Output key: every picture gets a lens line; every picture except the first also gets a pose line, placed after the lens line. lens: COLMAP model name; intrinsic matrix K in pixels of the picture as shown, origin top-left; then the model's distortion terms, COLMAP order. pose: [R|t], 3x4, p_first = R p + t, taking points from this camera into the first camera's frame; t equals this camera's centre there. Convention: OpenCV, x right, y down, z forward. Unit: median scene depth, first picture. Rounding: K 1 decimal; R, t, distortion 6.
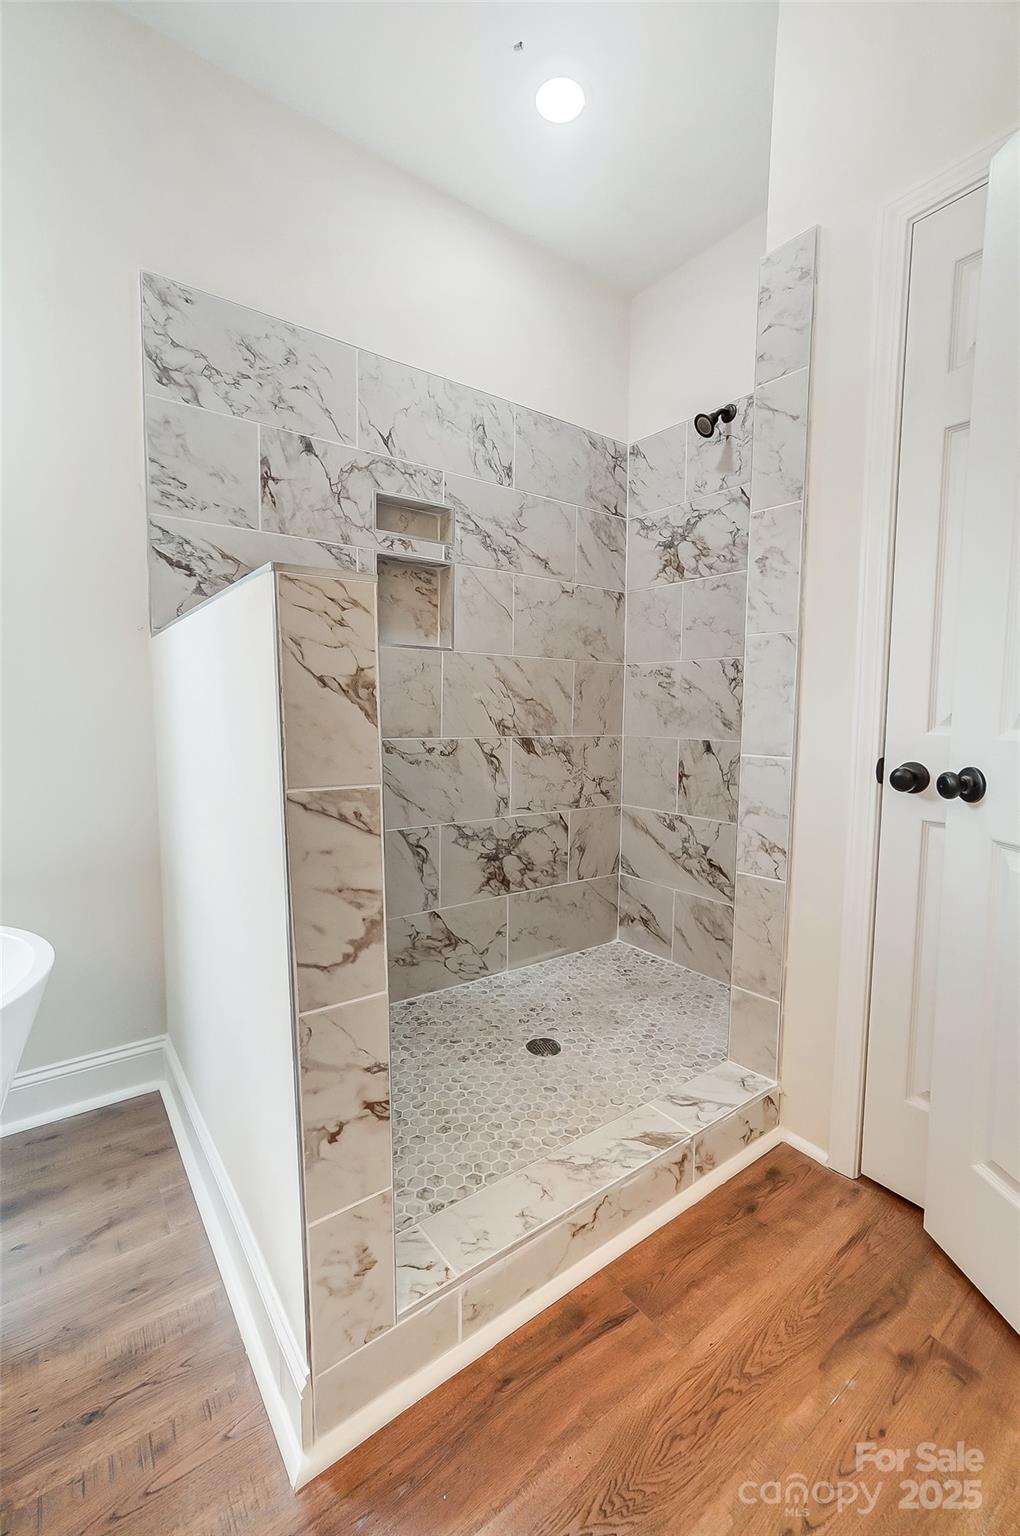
lens RADIAL K [[665.4, 0, 526.6], [0, 665.4, 756.0], [0, 0, 1]] dist [-0.020423, 0.015444]
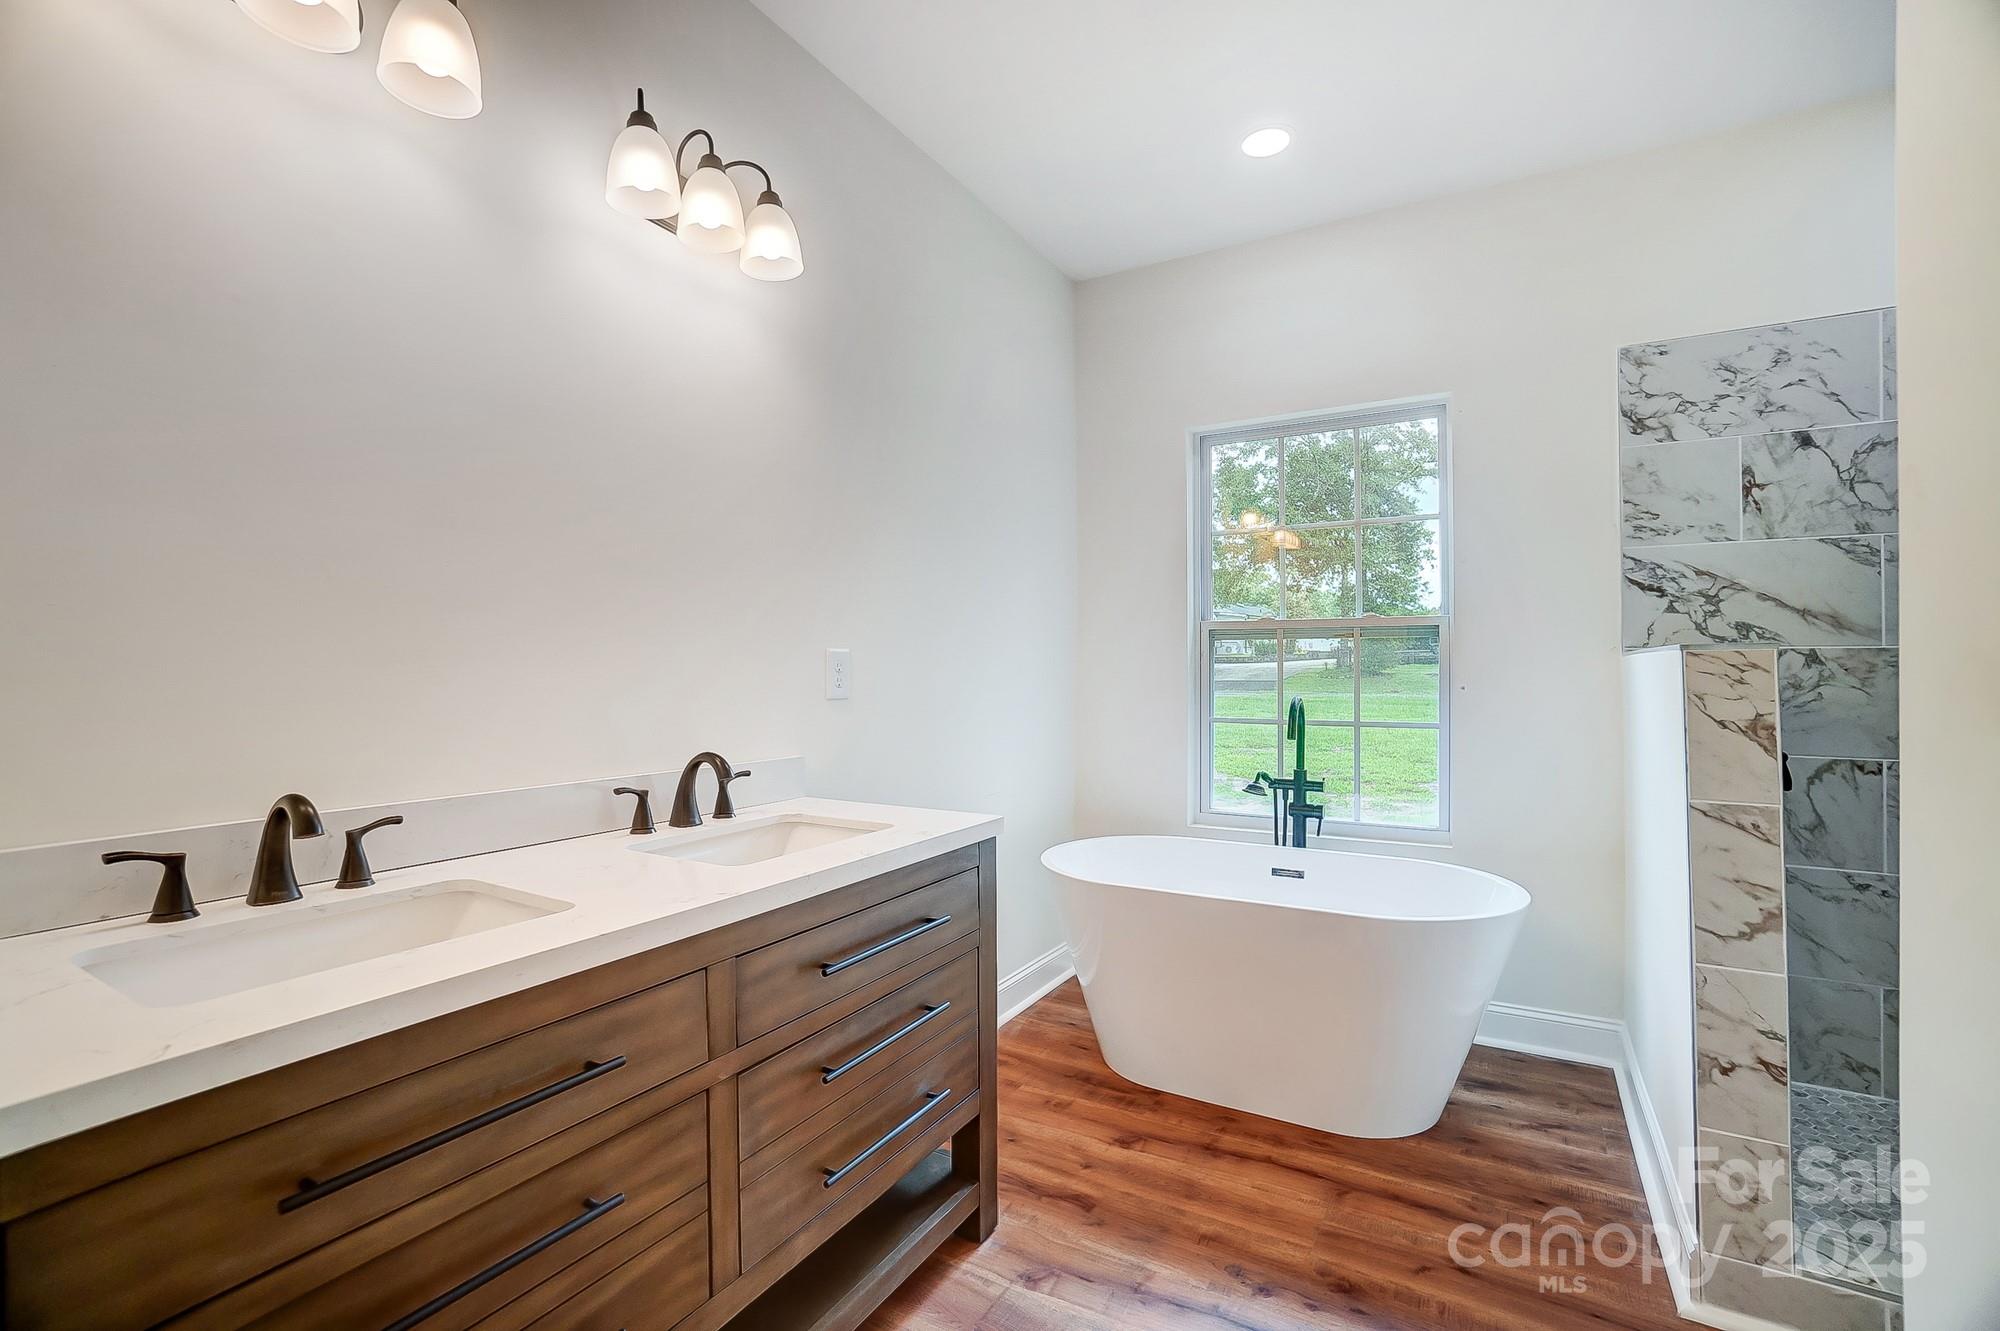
lens RADIAL K [[872.7, 0, 983.3], [0, 872.7, 662.6], [0, 0, 1]] dist [-0.052302, 0.017526]
pose [[0.367231, -0.018428, -0.929947, 0.376304], [-0.066049, 0.996763, -0.045834, -0.028292], [0.927782, 0.078254, 0.364825, -0.530042]]
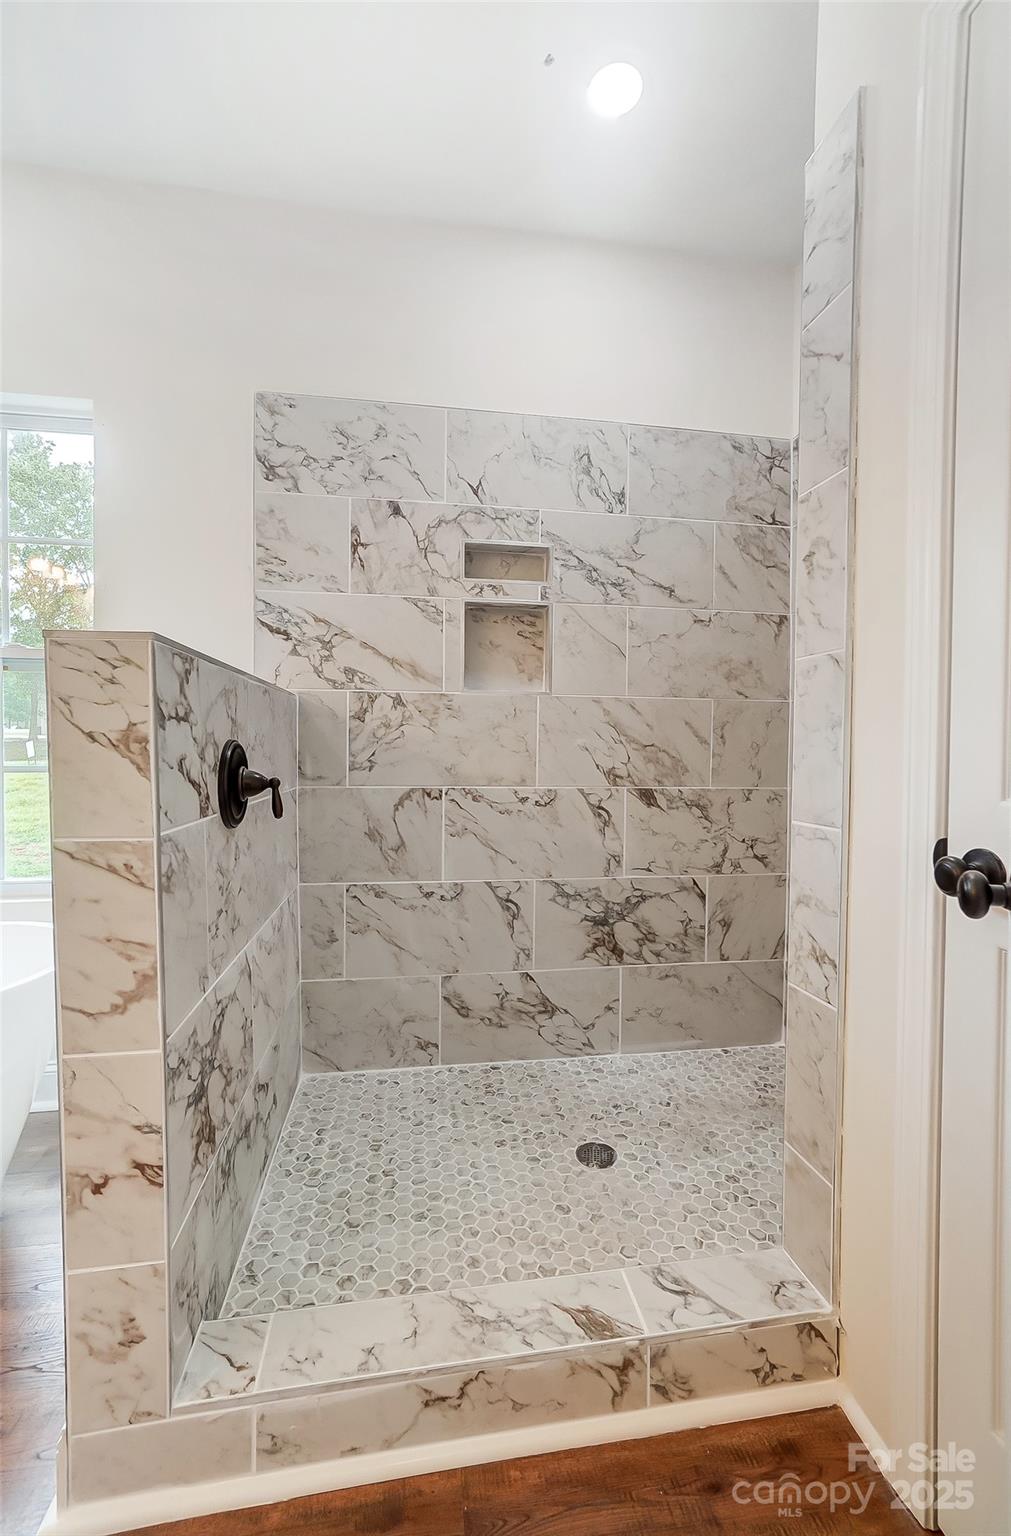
lens RADIAL K [[671.3, 0, 512.1], [0, 671.3, 757.7], [0, 0, 1]] dist [-0.018213, 0.014370]
pose [[0.879523, 0.002921, -0.475847, 0.381341], [-0.032304, 0.998041, -0.053582, -0.021577], [0.474759, 0.062498, 0.877894, 0.189640]]
